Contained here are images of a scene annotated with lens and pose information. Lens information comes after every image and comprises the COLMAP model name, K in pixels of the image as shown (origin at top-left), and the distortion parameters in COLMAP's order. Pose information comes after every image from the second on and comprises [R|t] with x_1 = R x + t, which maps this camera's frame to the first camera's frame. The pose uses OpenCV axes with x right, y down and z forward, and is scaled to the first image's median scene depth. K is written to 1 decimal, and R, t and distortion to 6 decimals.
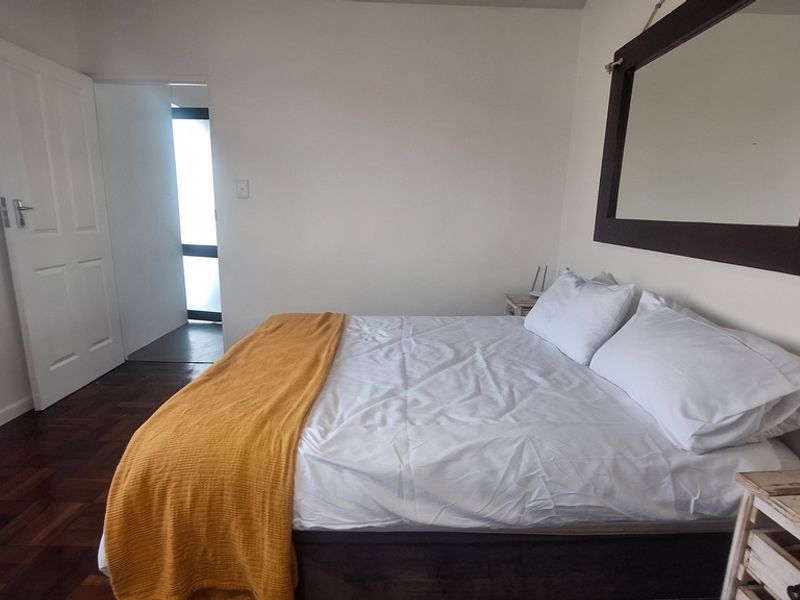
lens RADIAL K [[432.6, 0, 400.0], [0, 432.6, 300.0], [0, 0, 1]] dist [0.005287, 0.001832]
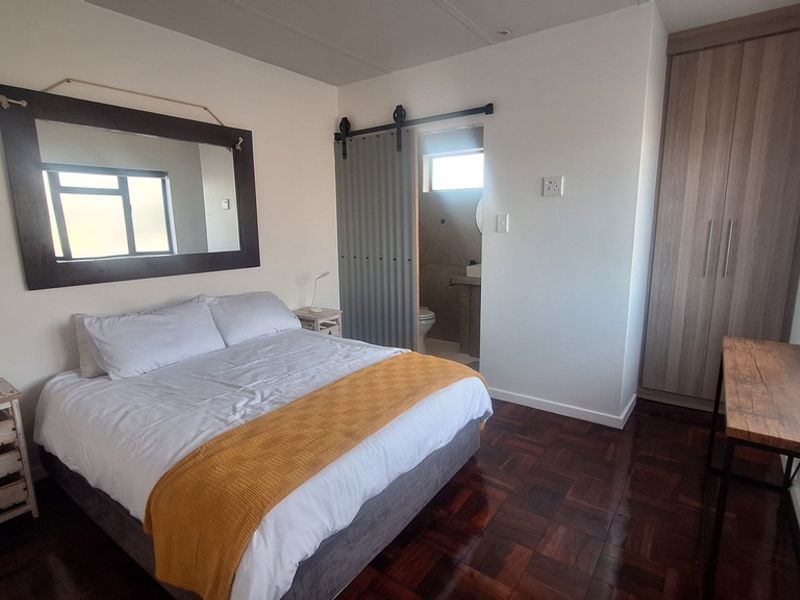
lens RADIAL K [[432.6, 0, 400.0], [0, 432.6, 300.0], [0, 0, 1]] dist [0.005287, 0.001832]
pose [[-0.808212, -0.115021, 0.577550, -0.930368], [0.120410, 0.927743, 0.353262, -0.465512], [-0.576450, 0.355053, -0.735964, 1.654102]]
